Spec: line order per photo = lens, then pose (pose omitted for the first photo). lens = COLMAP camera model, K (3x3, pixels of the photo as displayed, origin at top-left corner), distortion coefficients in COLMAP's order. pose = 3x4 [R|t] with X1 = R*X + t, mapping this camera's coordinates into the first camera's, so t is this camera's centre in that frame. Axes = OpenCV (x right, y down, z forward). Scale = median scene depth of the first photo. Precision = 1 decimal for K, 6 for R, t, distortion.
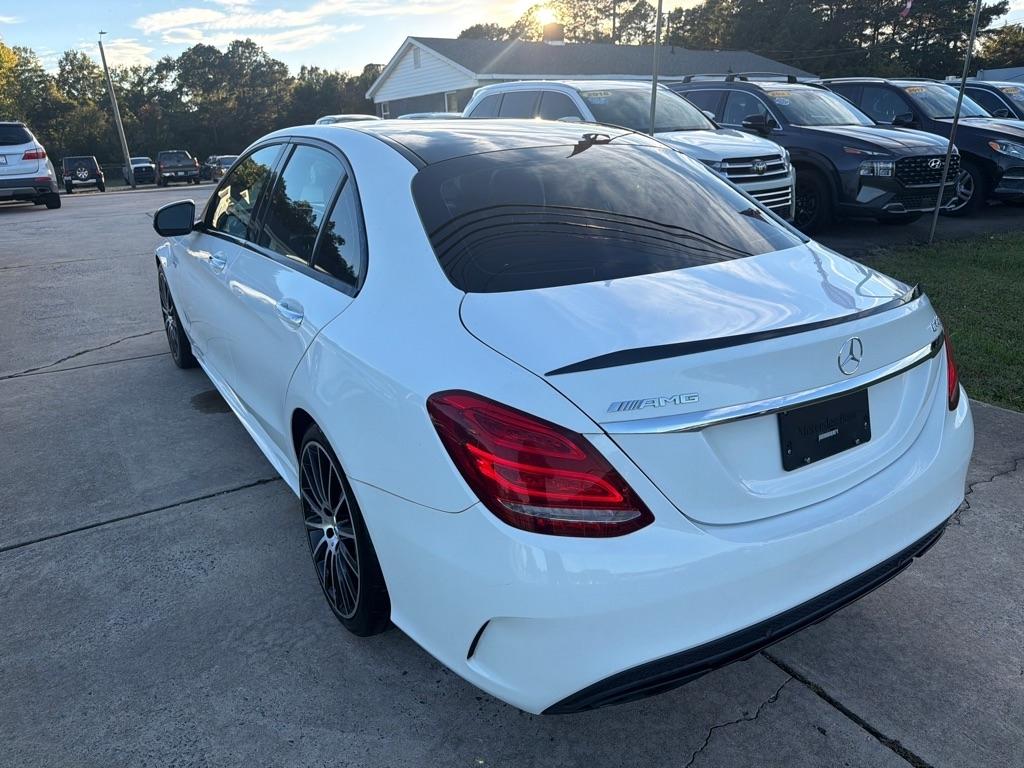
lens RADIAL K [[727.6, 0, 512.0], [0, 727.6, 384.0], [0, 0, 1]] dist [-0.001866, -0.008110]
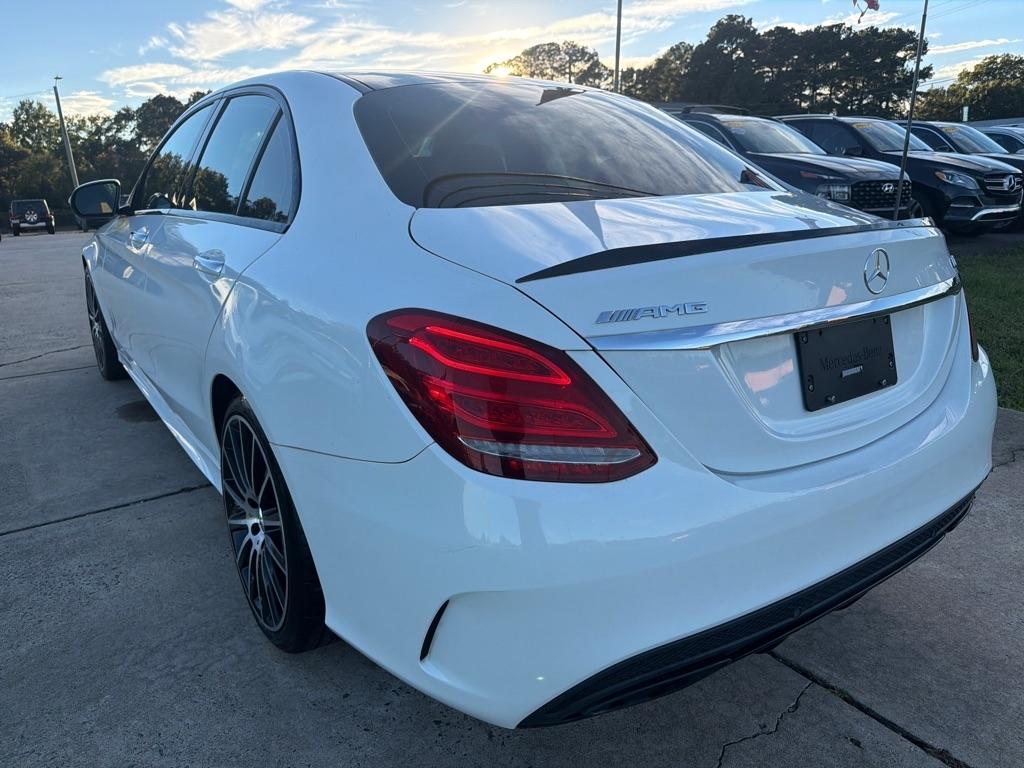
lens RADIAL K [[719.8, 0, 521.0], [0, 719.8, 379.6], [0, 0, 1]] dist [-0.008863, -0.002232]
pose [[0.997876, -0.011036, 0.064206, -0.000219], [0.015985, 0.996897, -0.077080, 0.091753], [-0.063156, 0.077942, 0.994955, 0.135734]]
